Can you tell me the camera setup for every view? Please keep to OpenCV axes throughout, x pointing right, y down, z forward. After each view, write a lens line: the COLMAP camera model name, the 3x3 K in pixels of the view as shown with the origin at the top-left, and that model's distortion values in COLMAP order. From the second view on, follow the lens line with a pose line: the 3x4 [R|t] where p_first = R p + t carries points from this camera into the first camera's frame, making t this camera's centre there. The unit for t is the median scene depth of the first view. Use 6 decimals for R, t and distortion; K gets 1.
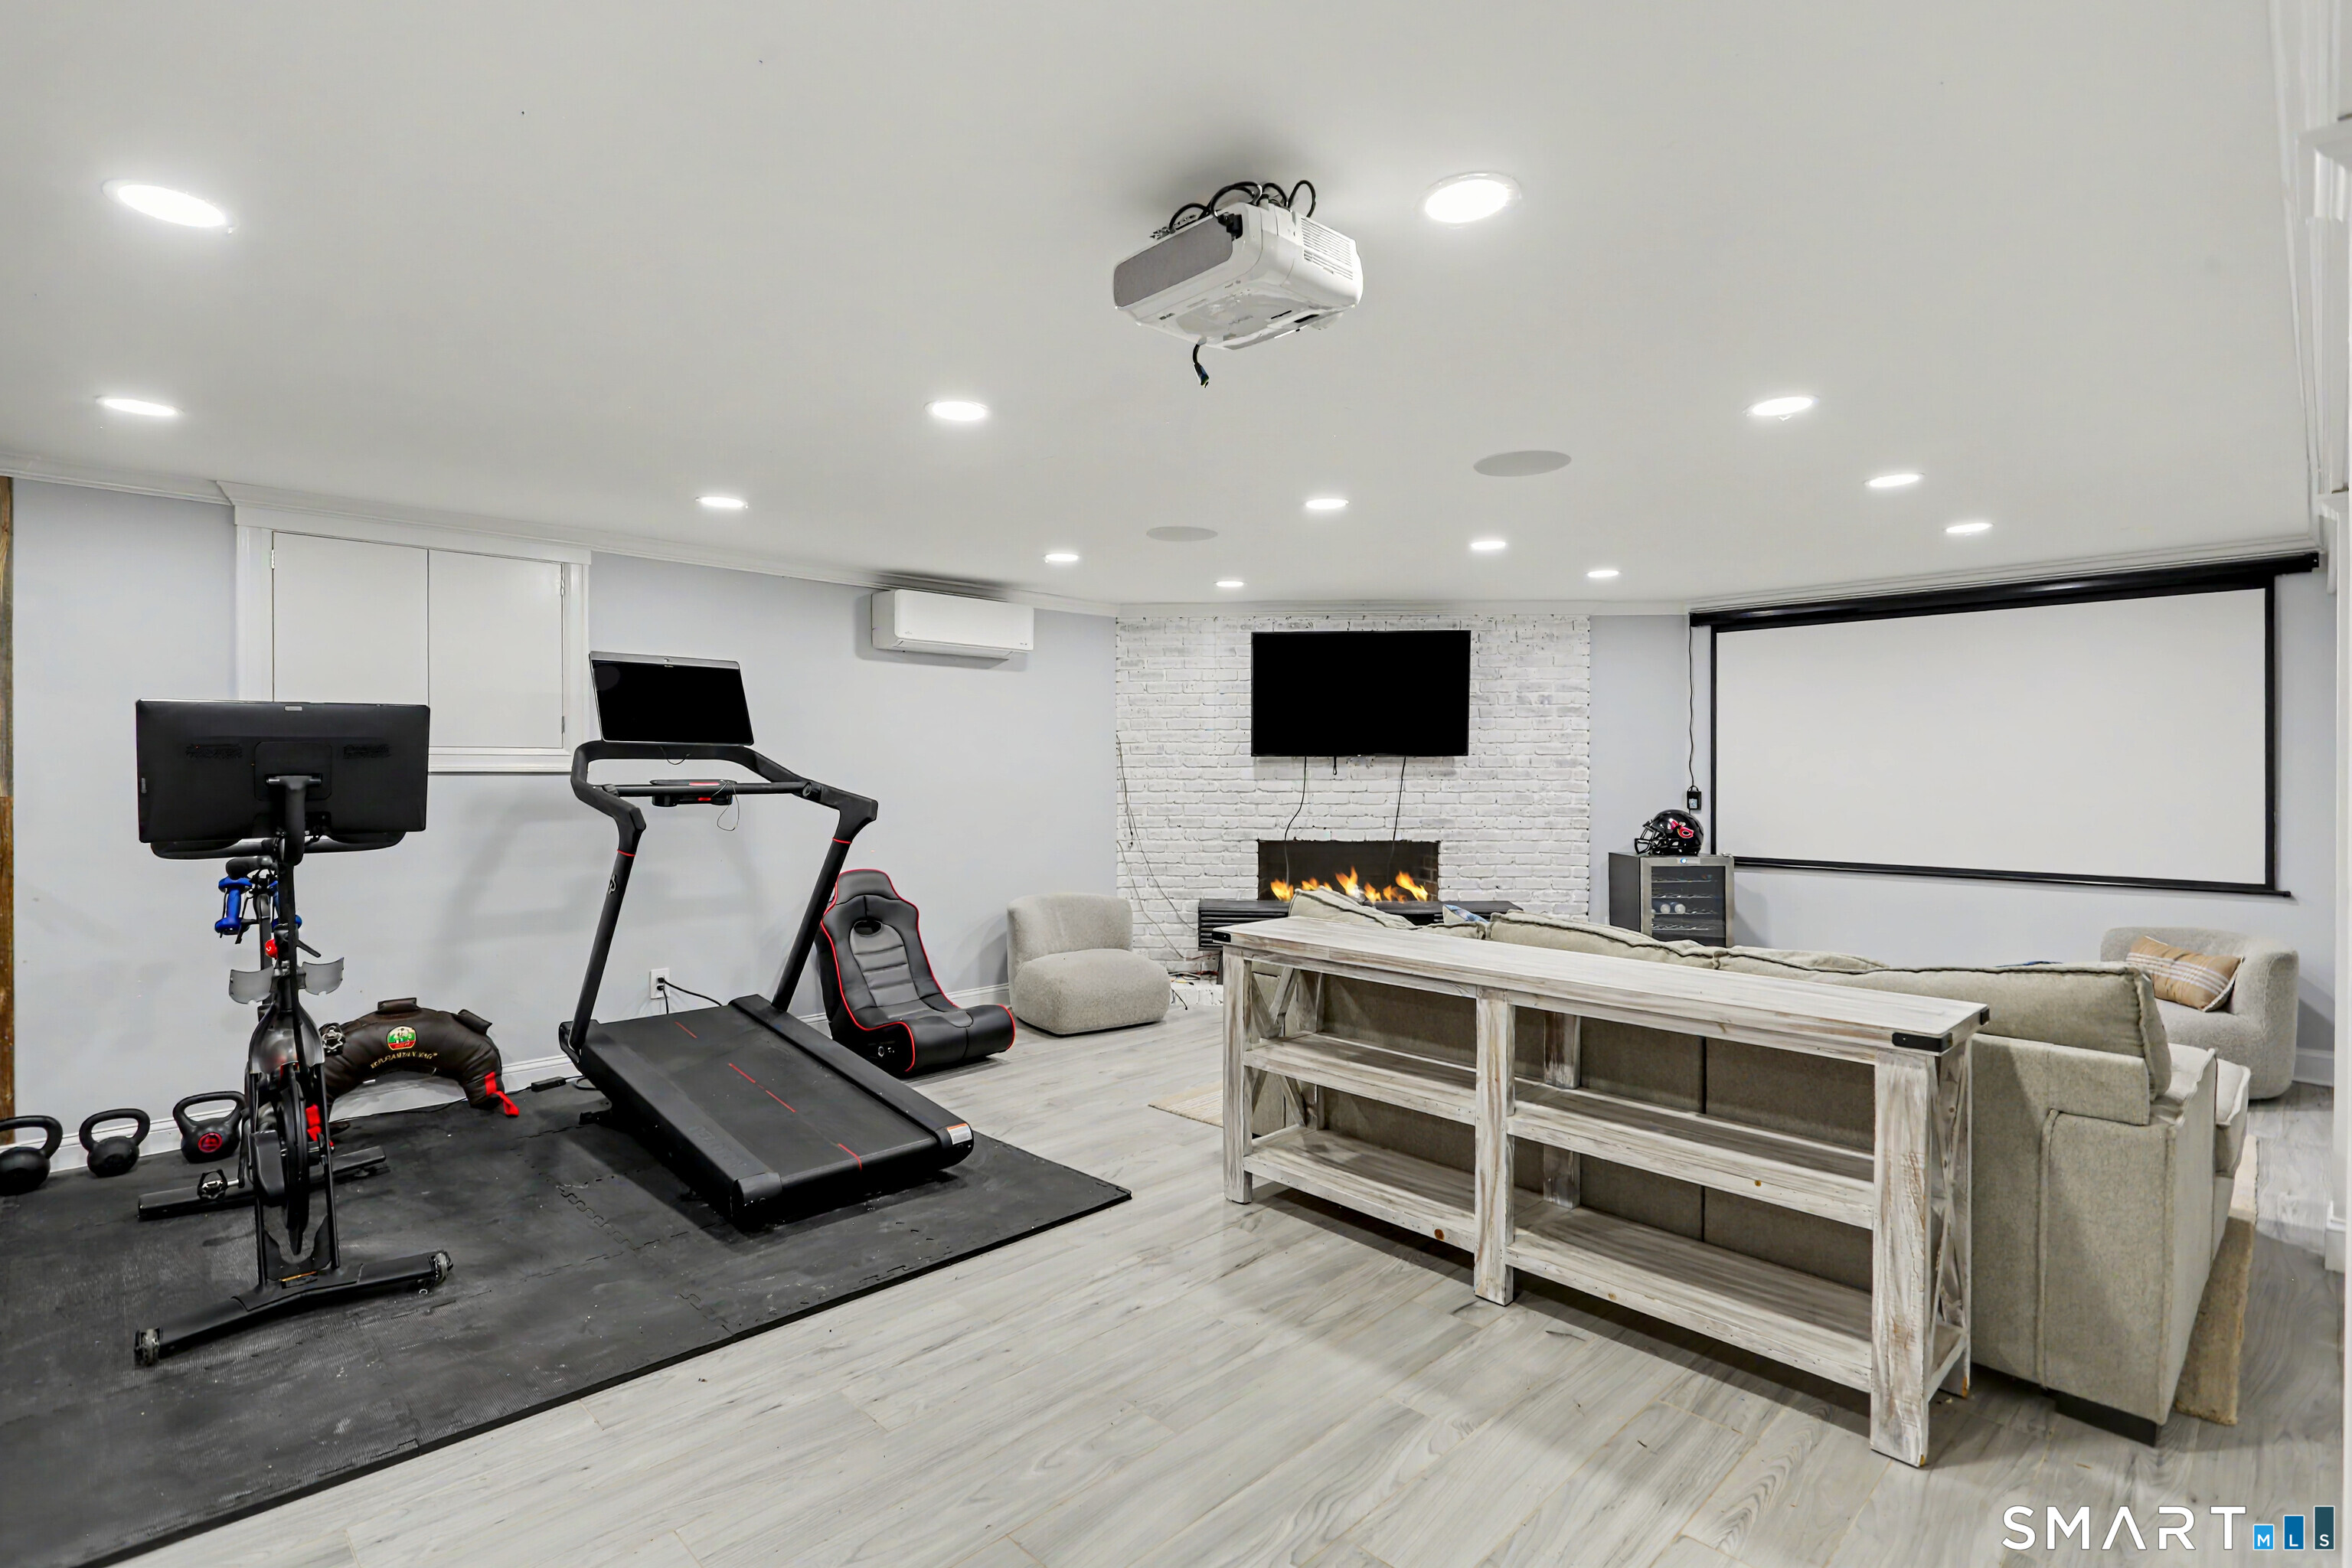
lens RADIAL K [[1126.6, 0, 1165.7], [0, 1126.6, 766.1], [0, 0, 1]] dist [-0.004481, 0.004938]
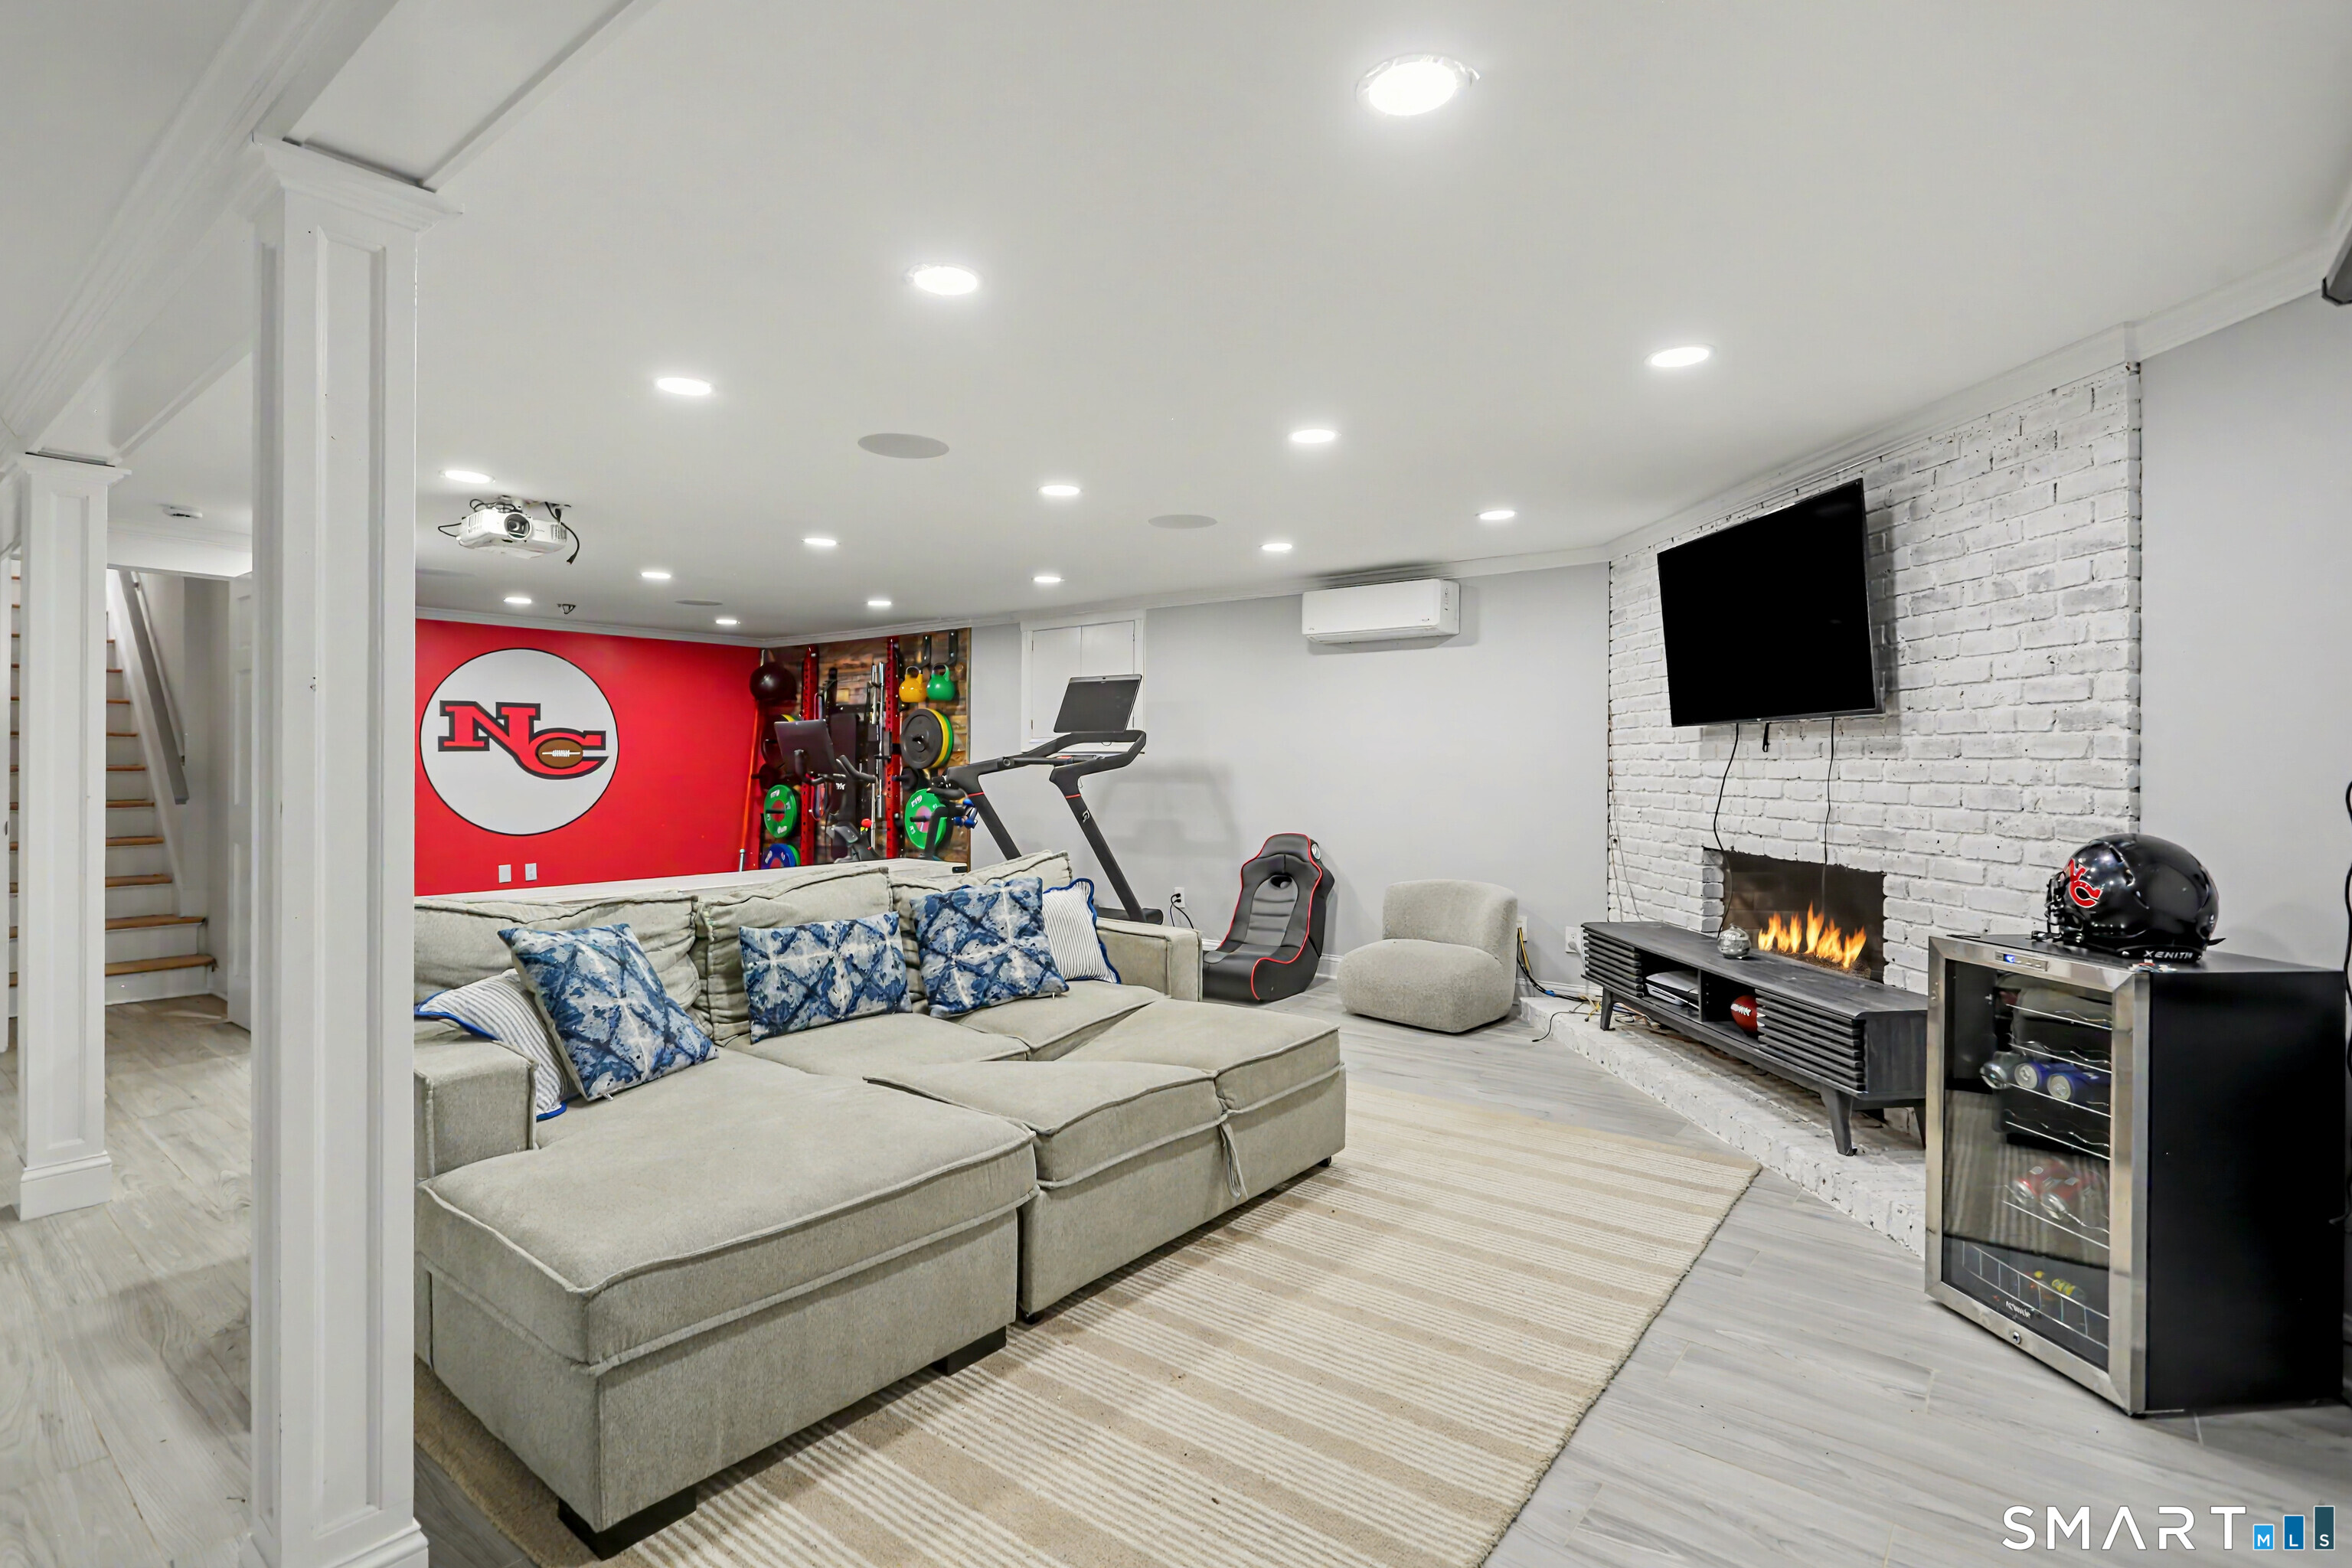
lens RADIAL K [[1126.6, 0, 1165.7], [0, 1126.6, 766.1], [0, 0, 1]] dist [-0.004481, 0.004938]
pose [[0.128654, 0.003063, -0.991685, 0.741565], [0.000337, 0.999995, 0.003132, 0.013567], [0.991690, -0.000737, 0.128652, 0.590461]]
